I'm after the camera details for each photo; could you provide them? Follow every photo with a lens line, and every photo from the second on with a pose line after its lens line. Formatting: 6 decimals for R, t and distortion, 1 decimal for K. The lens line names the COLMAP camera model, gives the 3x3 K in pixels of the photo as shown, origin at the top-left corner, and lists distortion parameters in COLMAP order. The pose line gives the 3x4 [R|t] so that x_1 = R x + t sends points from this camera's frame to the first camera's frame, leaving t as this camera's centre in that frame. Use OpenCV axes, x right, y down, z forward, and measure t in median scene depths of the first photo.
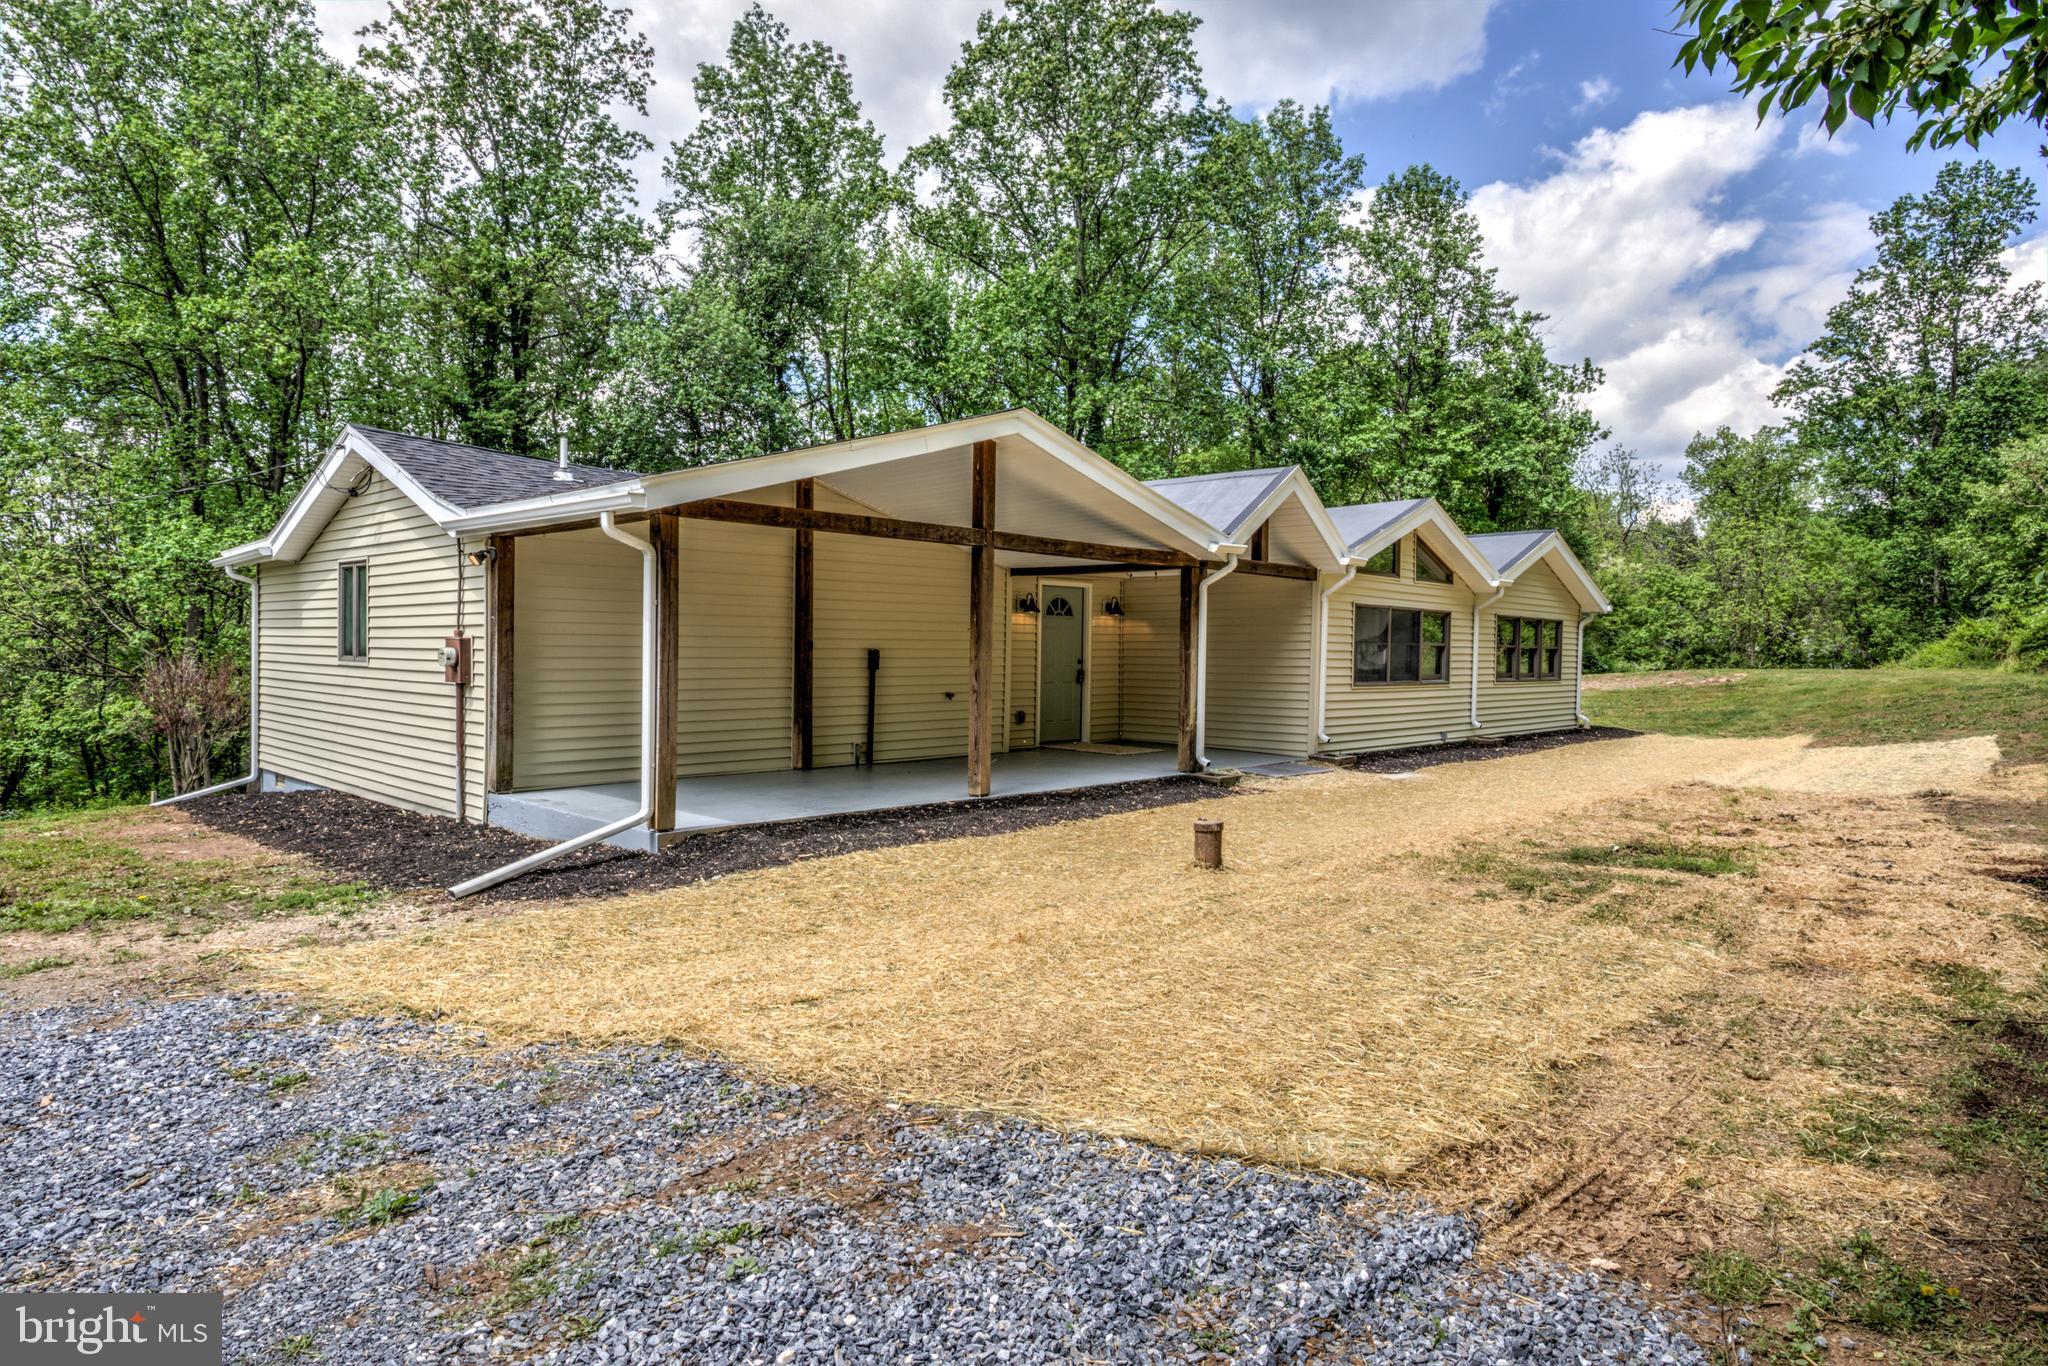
lens RADIAL K [[1192.7, 0, 1025.7], [0, 1192.7, 683.8], [0, 0, 1]] dist [-0.007875, 0.001291]
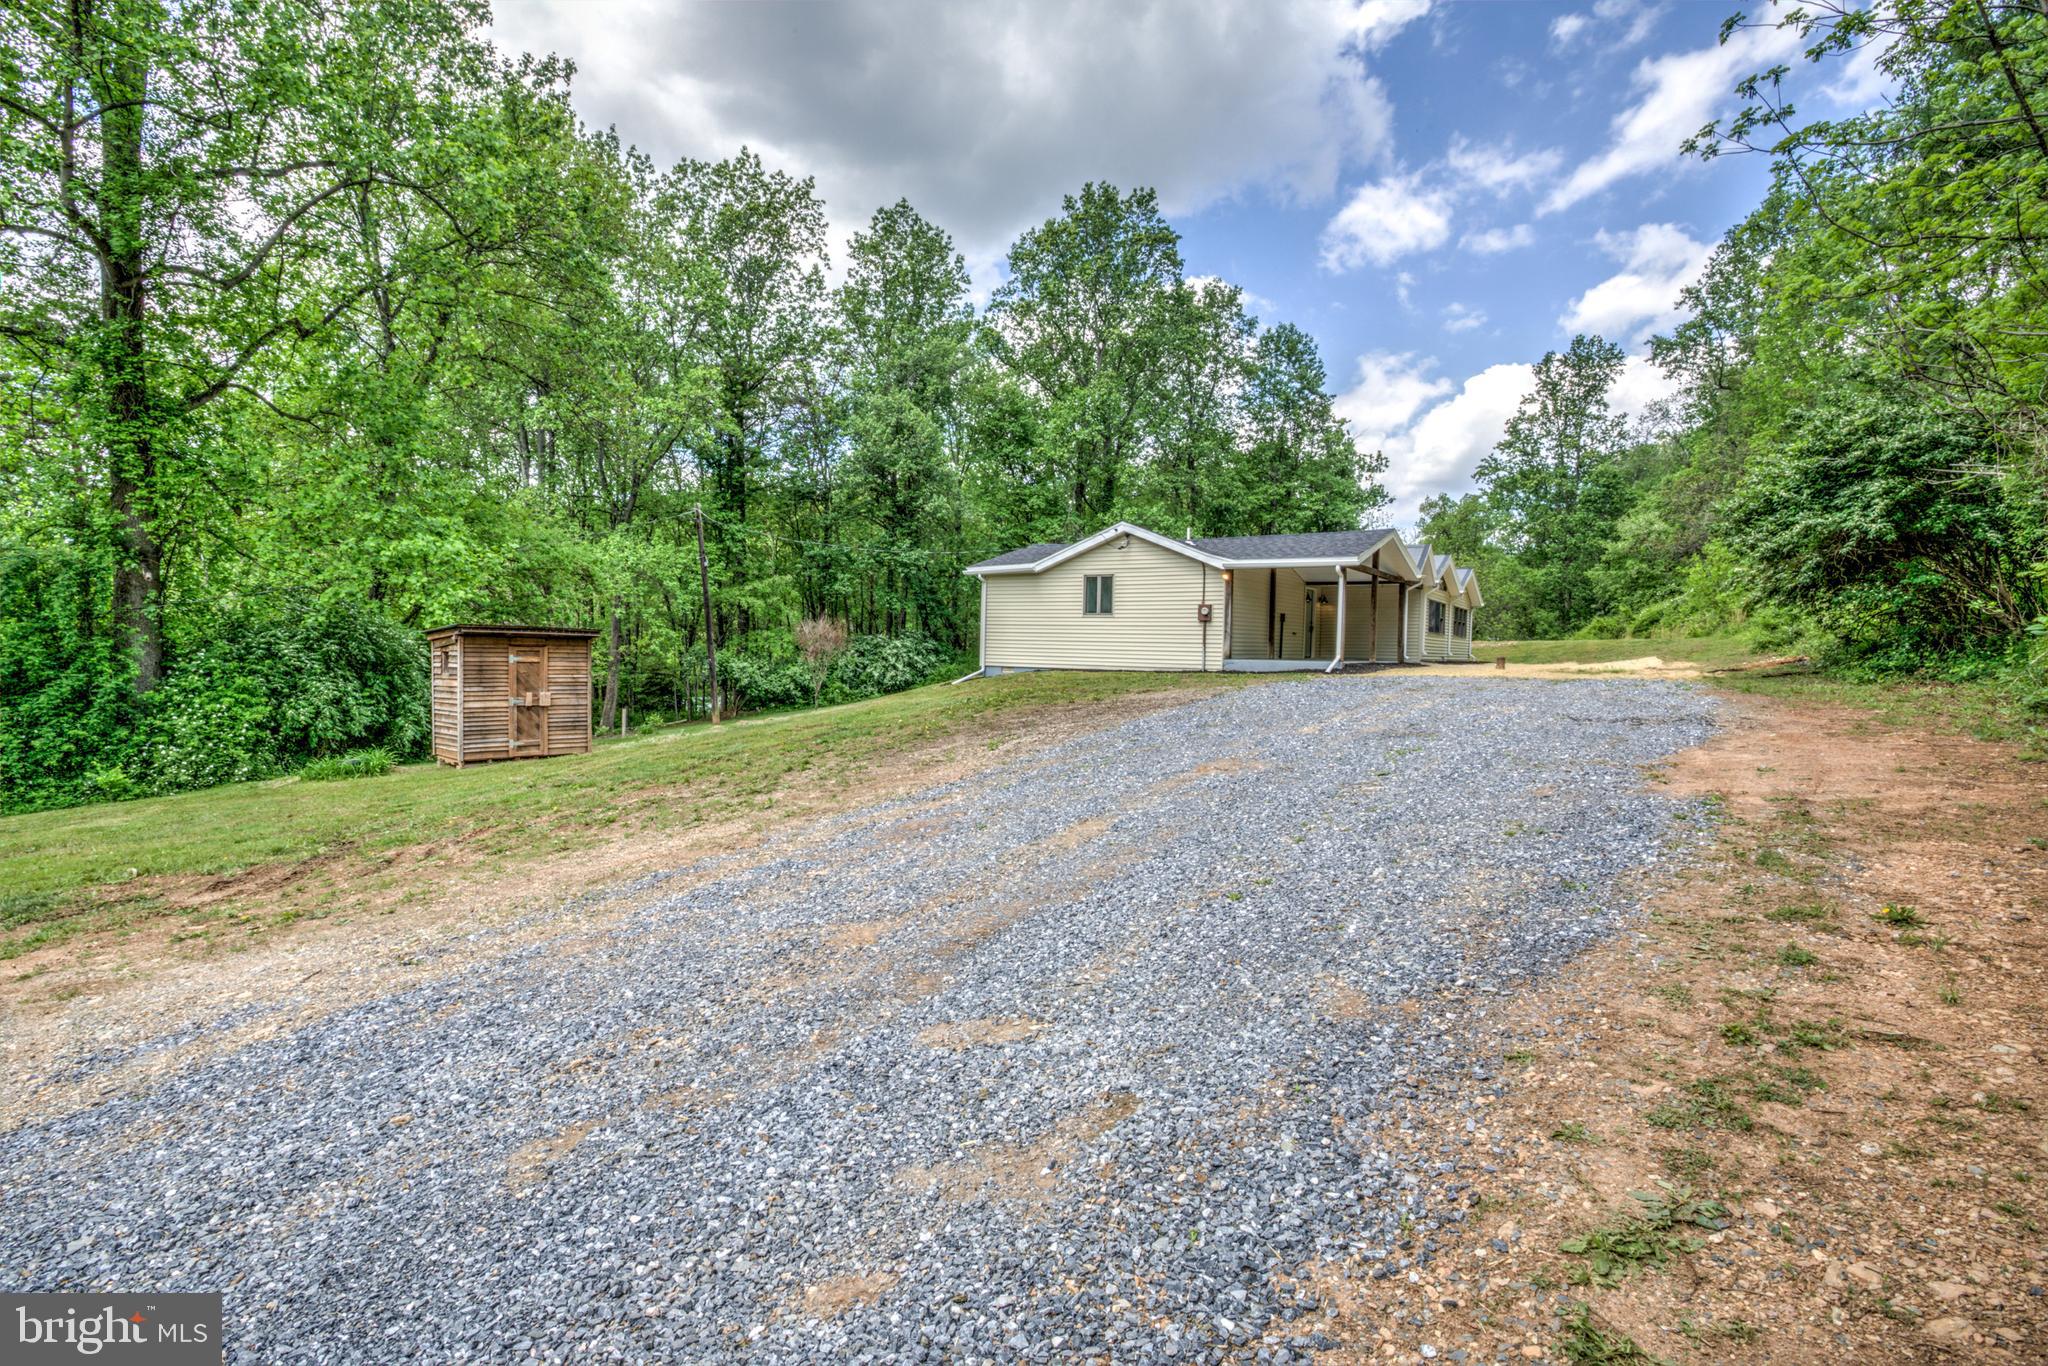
lens RADIAL K [[1014.0, 0, 1020.3], [0, 1014.0, 681.6], [0, 0, 1]] dist [-0.001434, 0.000083]
pose [[0.981643, 0.002374, 0.190713, -0.337243], [-0.004269, 0.999946, 0.009527, 0.030830], [-0.190680, -0.010166, 0.981600, -0.316060]]
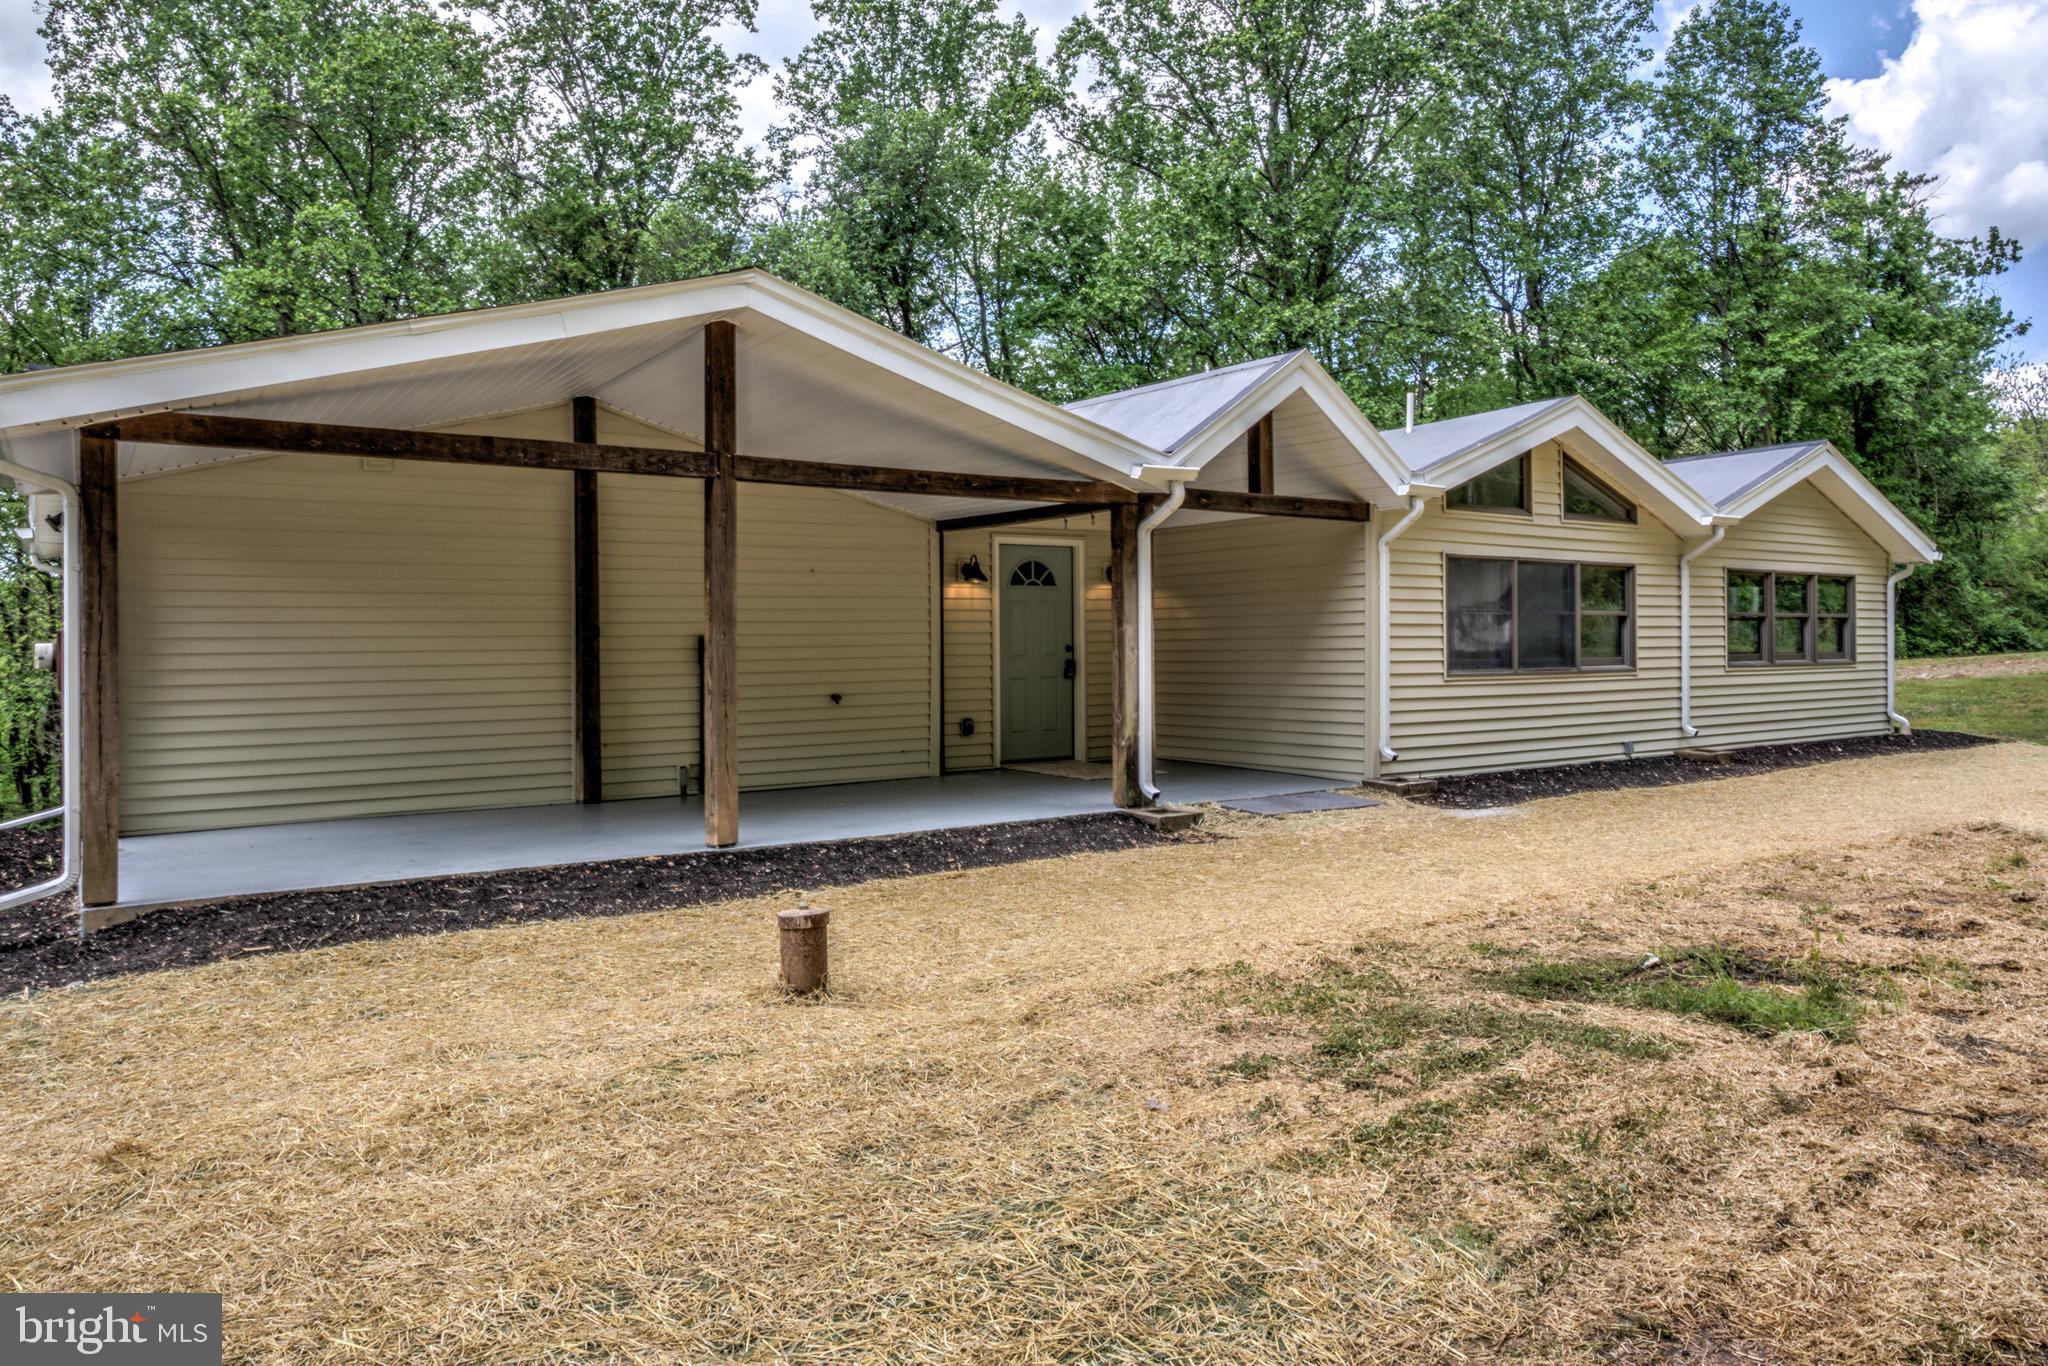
lens RADIAL K [[1381.6, 0, 1034.3], [0, 1381.6, 645.8], [0, 0, 1]] dist [-0.003179, -0.002944]
pose [[0.979633, -0.020039, -0.199794, 0.072389], [0.014664, 0.999490, -0.028350, 0.001204], [0.200260, 0.024843, 0.979428, 0.066676]]
